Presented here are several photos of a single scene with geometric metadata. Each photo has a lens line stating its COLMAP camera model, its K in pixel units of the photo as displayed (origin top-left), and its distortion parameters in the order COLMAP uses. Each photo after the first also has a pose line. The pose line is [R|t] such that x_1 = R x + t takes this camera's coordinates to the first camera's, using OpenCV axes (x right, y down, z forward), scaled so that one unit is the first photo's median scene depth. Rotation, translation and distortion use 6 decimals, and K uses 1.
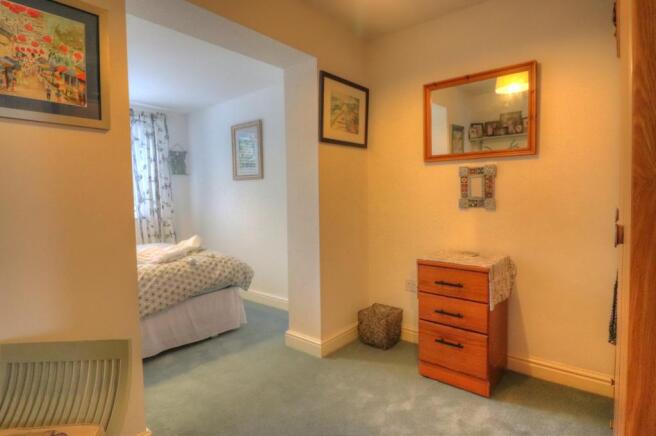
lens RADIAL K [[343.2, 0, 327.6], [0, 343.2, 216.1], [0, 0, 1]] dist [-0.006063, -0.005572]
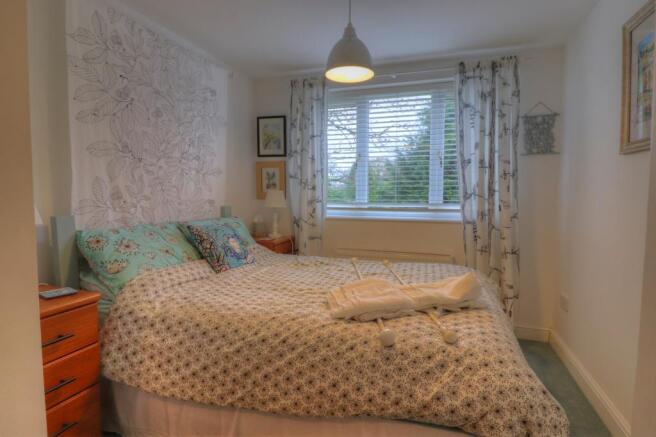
lens RADIAL K [[343.2, 0, 328.4], [0, 343.2, 214.9], [0, 0, 1]] dist [-0.006063, -0.005572]
pose [[0.370885, 0.074064, -0.925721, -0.016183], [-0.063687, 0.996496, 0.054210, -0.028535], [0.926493, 0.038851, 0.374302, 0.489425]]
